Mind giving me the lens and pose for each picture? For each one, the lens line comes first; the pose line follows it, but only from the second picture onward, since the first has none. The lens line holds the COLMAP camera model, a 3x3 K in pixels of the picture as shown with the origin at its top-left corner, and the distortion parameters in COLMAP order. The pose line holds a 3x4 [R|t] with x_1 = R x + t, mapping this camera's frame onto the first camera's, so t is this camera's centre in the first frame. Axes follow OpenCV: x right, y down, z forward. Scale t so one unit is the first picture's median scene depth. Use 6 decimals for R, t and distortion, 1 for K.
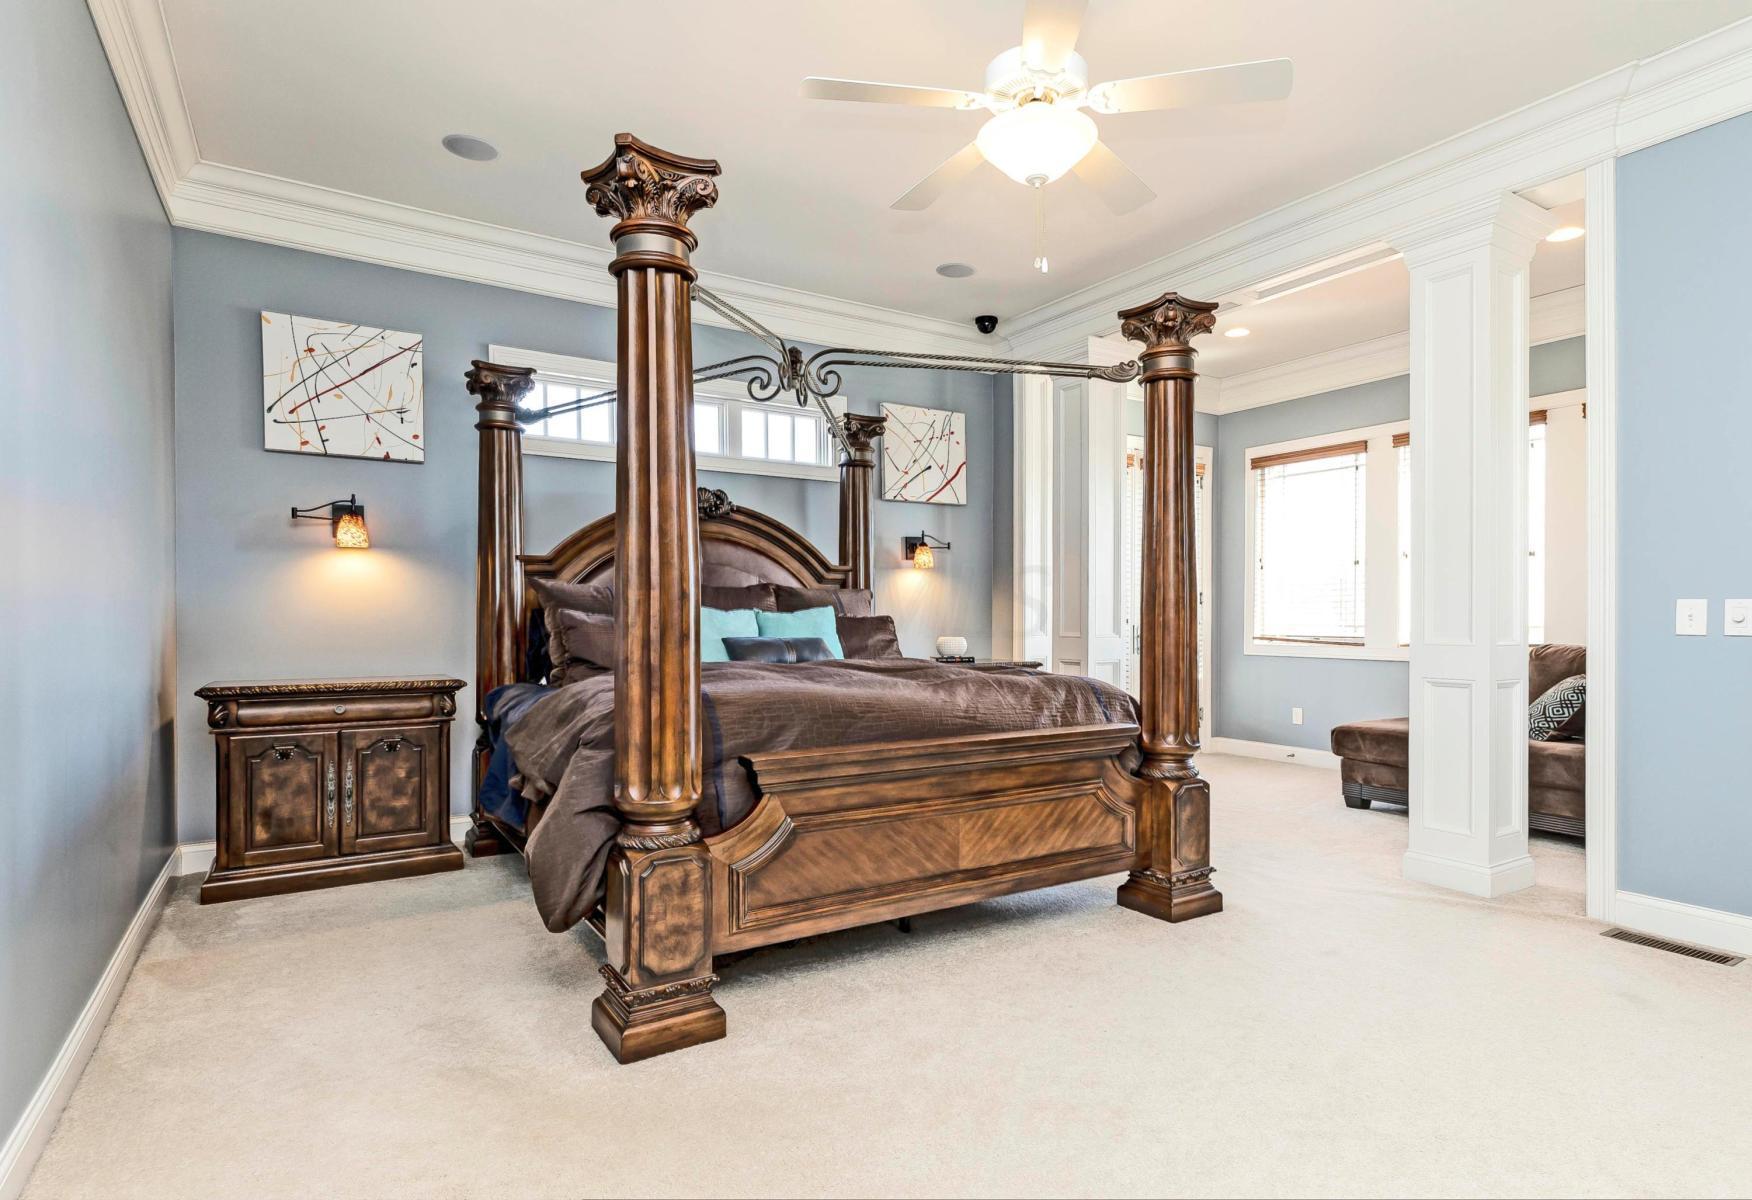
lens RADIAL K [[919.7, 0, 876.0], [0, 919.7, 600.0], [0, 0, 1]] dist [0.002444, 0.000439]
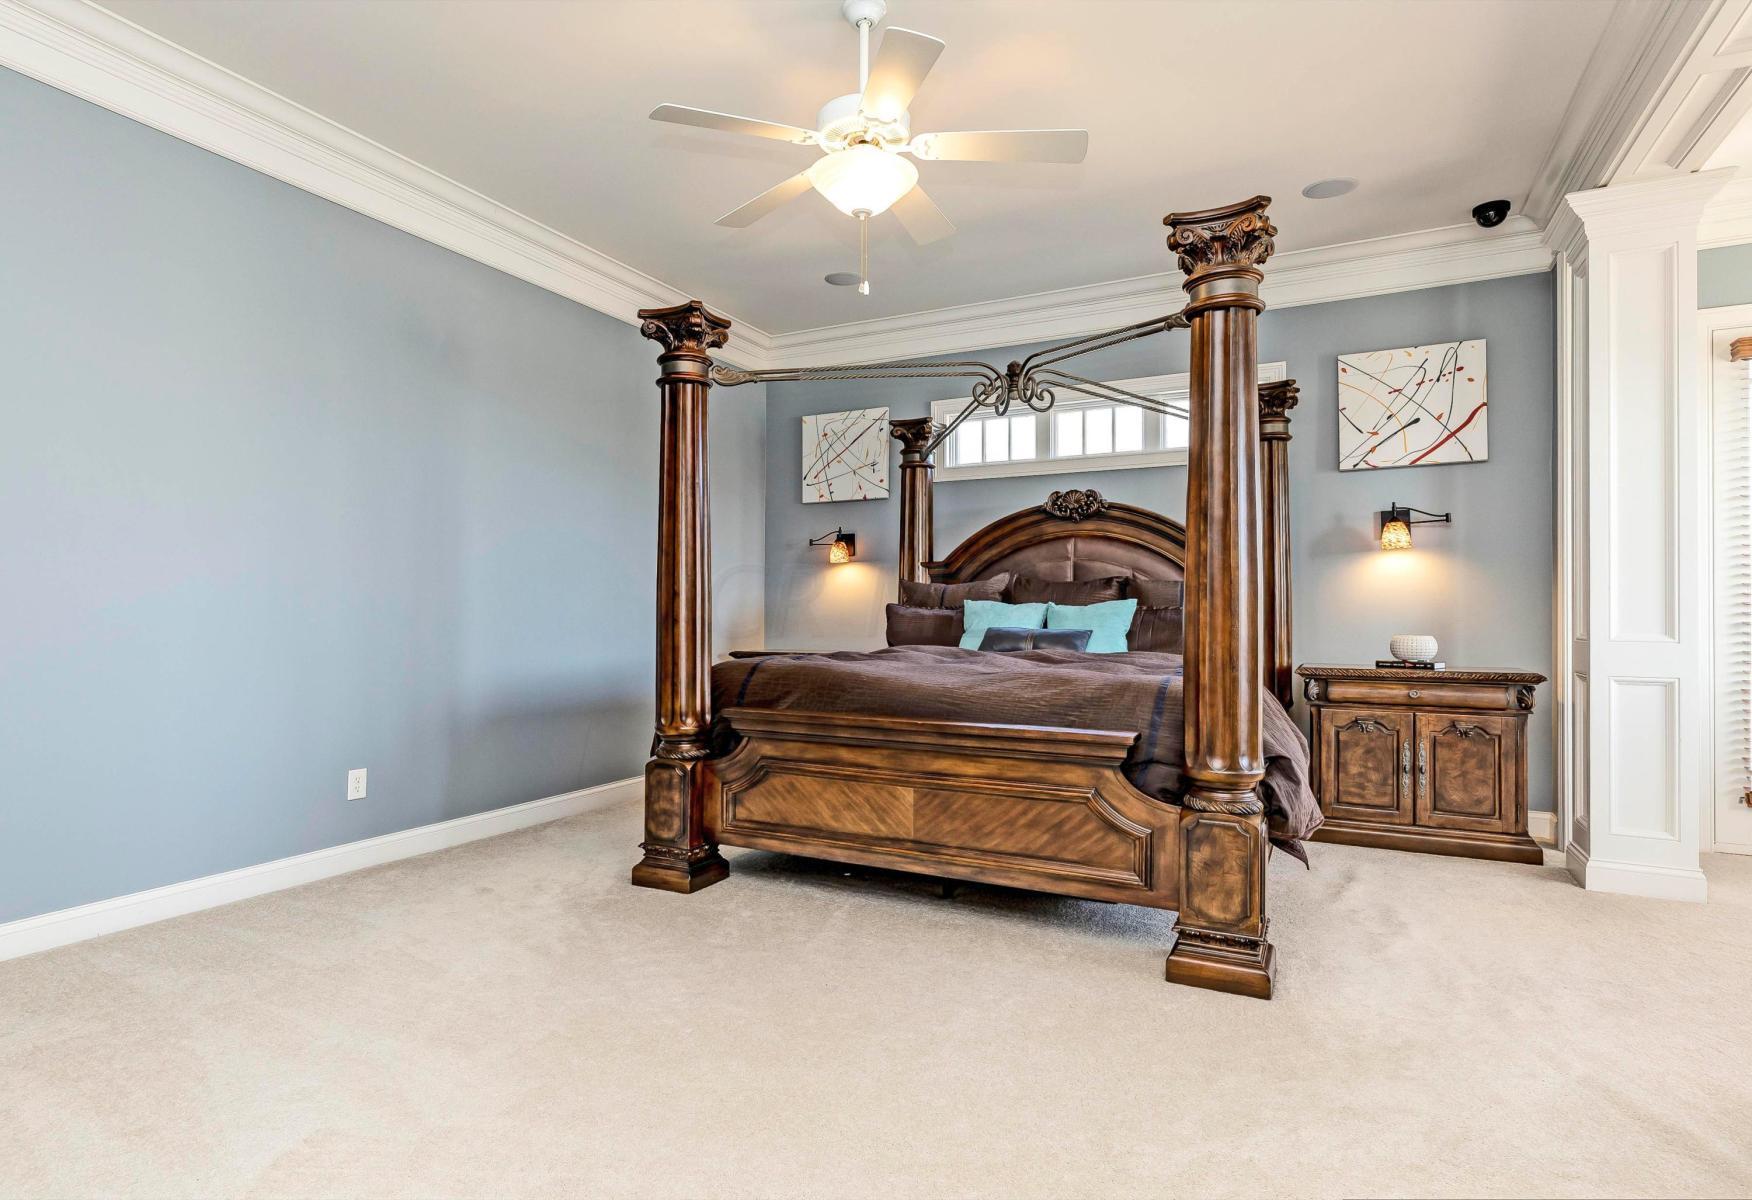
lens RADIAL K [[900.5, 0, 876.0], [0, 900.5, 600.0], [0, 0, 1]] dist [-0.015425, -0.000409]
pose [[0.518374, -0.011861, -0.855072, 0.722953], [0.014818, 0.999878, -0.004887, 0.010916], [0.855025, -0.010137, 0.518487, 0.306832]]
